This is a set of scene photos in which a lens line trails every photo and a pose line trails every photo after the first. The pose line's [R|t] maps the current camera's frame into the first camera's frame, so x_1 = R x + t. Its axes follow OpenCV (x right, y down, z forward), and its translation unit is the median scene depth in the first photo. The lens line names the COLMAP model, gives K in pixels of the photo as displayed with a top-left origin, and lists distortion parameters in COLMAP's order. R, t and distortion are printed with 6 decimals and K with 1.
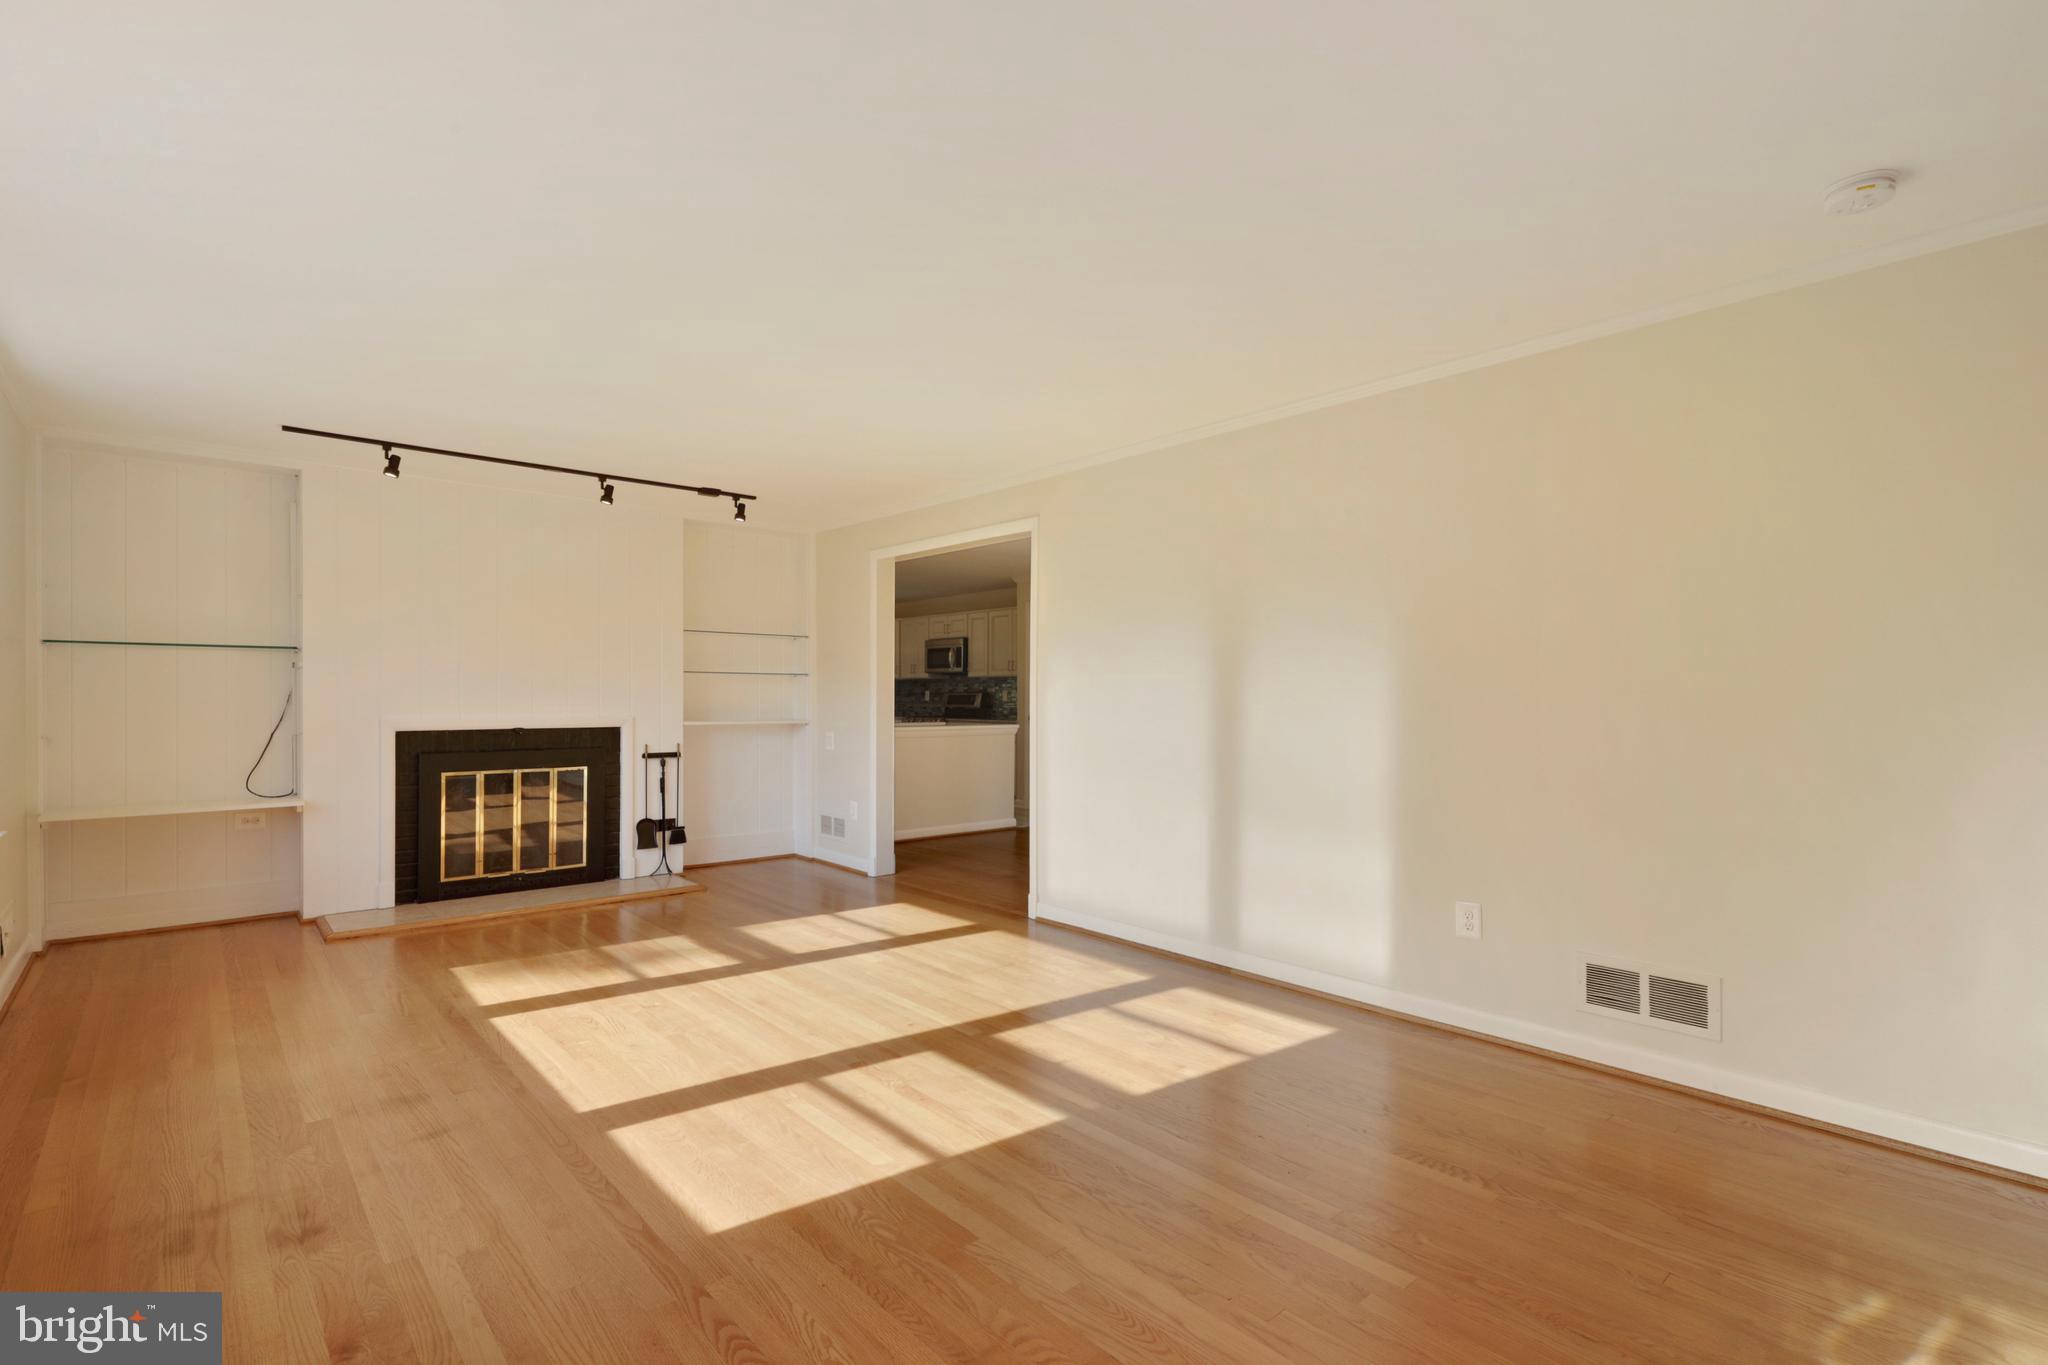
lens RADIAL K [[943.2, 0, 1024.8], [0, 943.2, 692.2], [0, 0, 1]] dist [-0.000730, 0.002978]
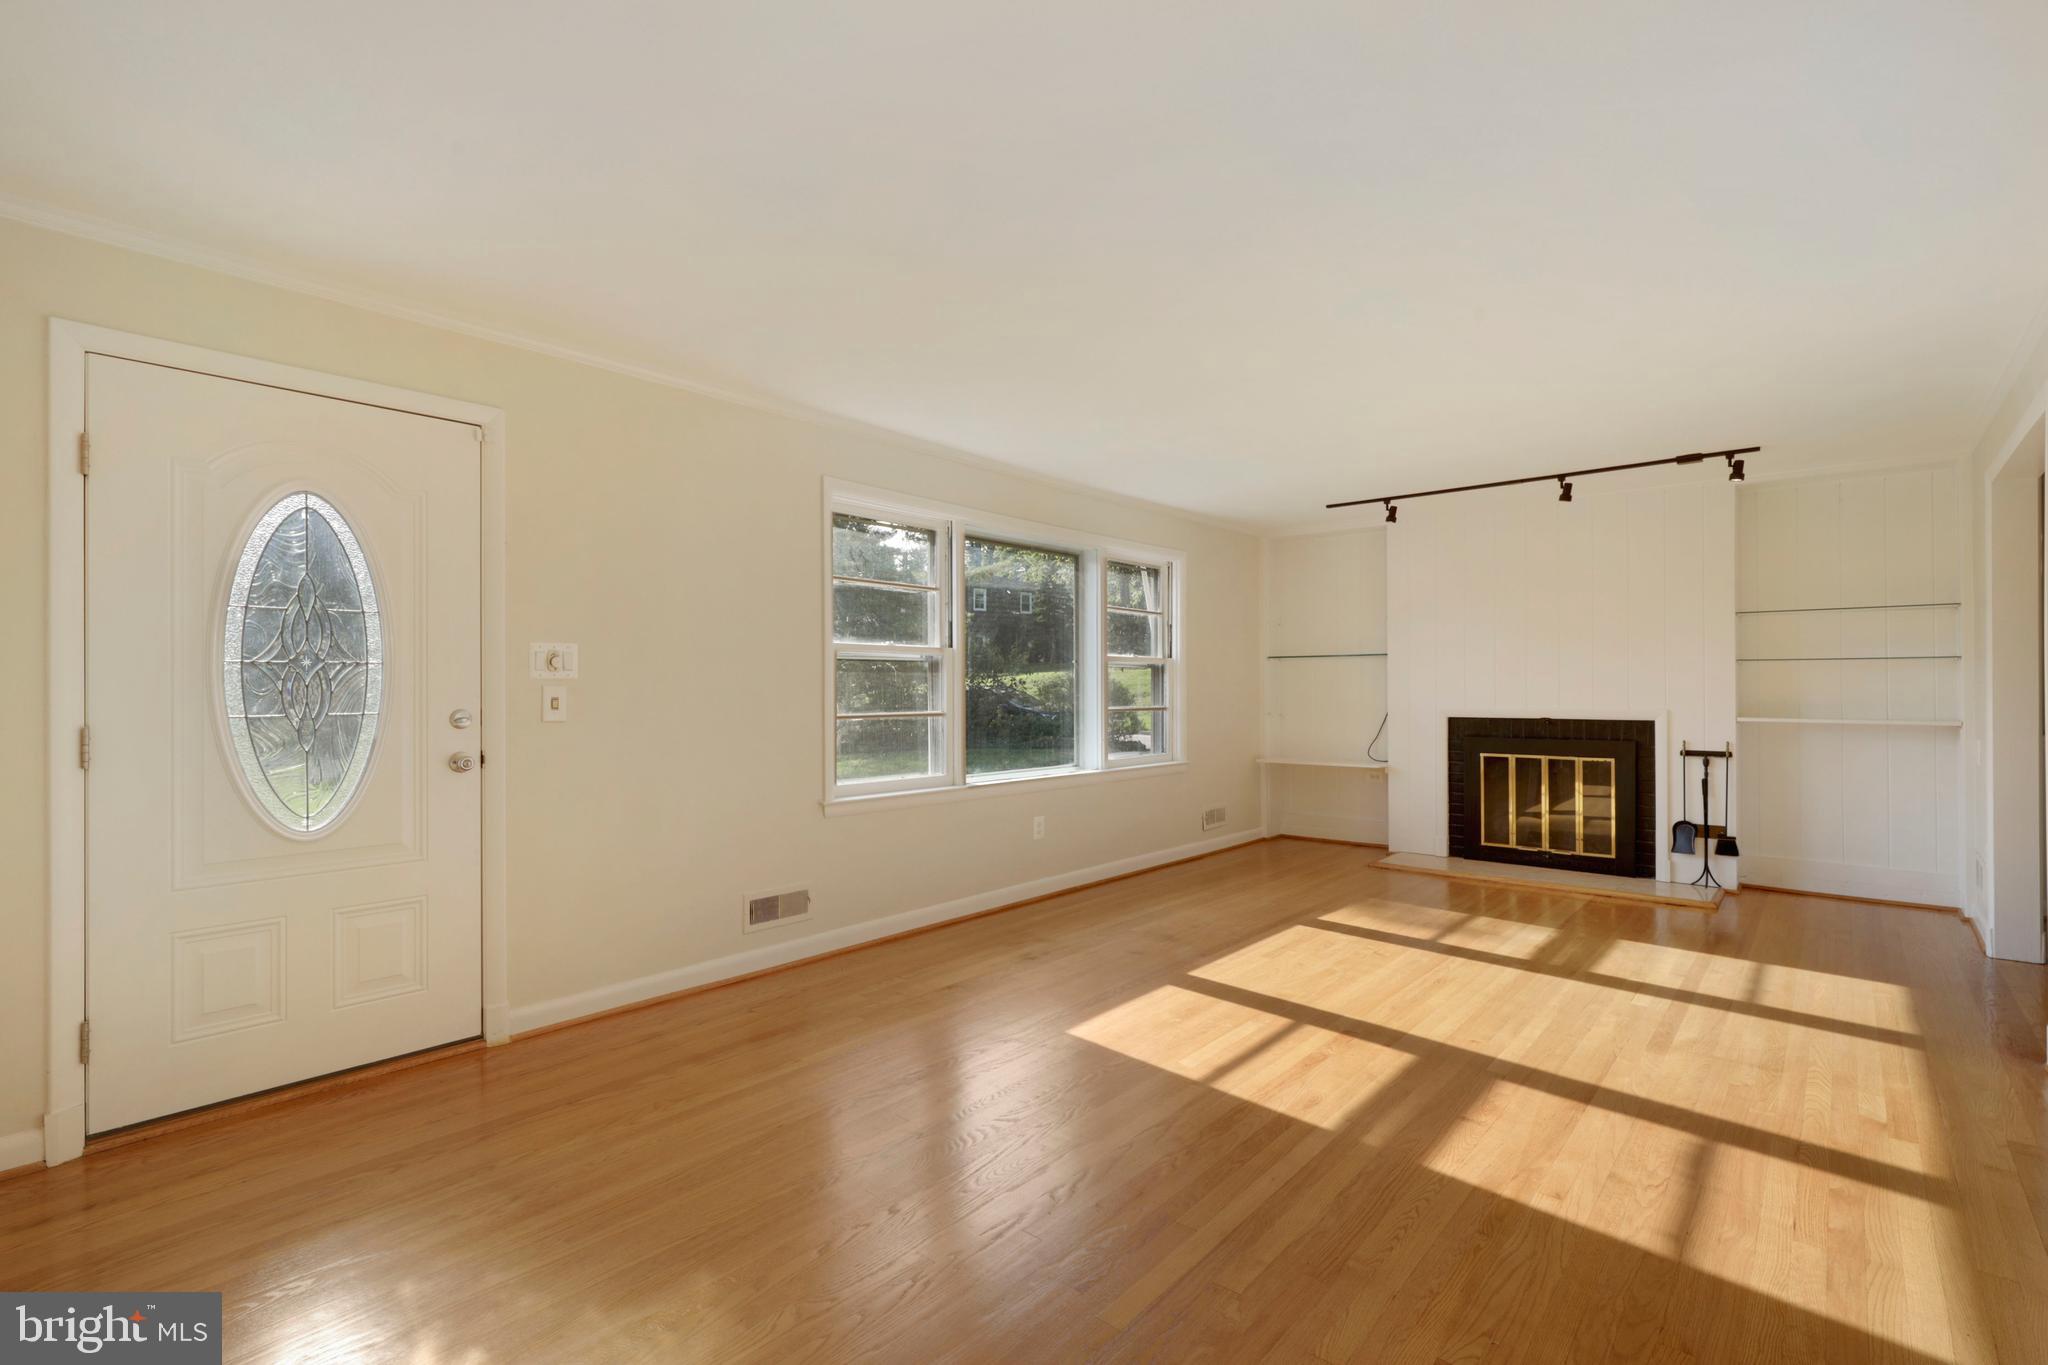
lens RADIAL K [[943.2, 0, 1060.0], [0, 943.2, 674.1], [0, 0, 1]] dist [-0.000730, 0.002978]
pose [[0.147712, -0.017206, -0.988881, 0.576655], [0.007965, 0.999837, -0.016207, 0.000676], [0.988998, -0.005483, 0.147825, 0.353712]]
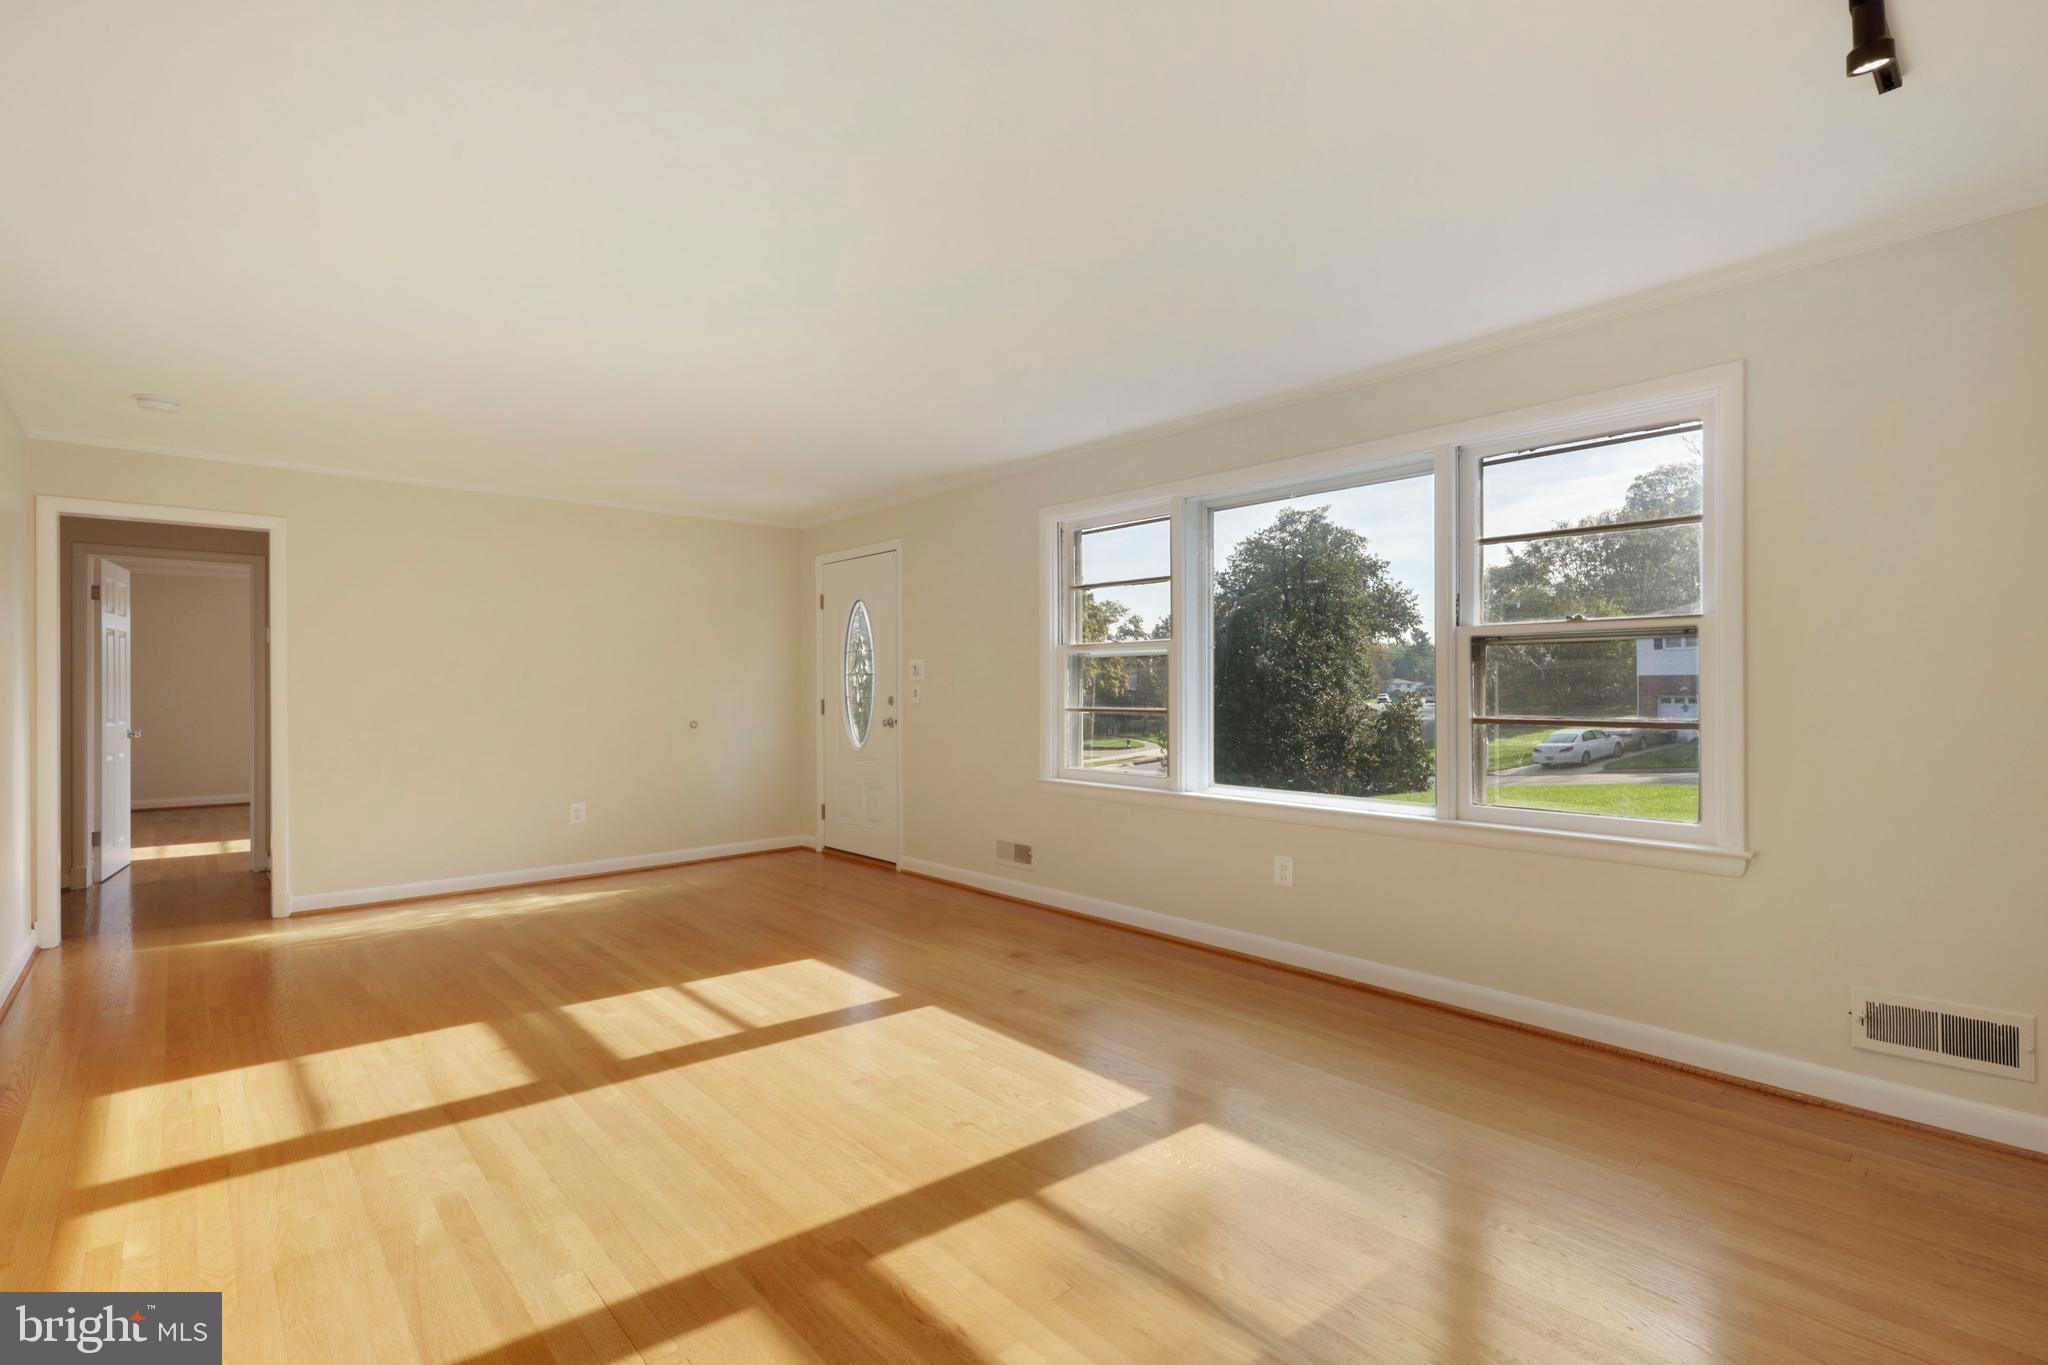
lens RADIAL K [[943.2, 0, 1009.0], [0, 943.2, 688.1], [0, 0, 1]] dist [-0.000730, 0.002978]
pose [[-0.999959, 0.002112, 0.008807, -0.356023], [0.002097, 0.999996, -0.001778, 0.003636], [-0.008811, -0.001759, -0.999960, 1.389721]]
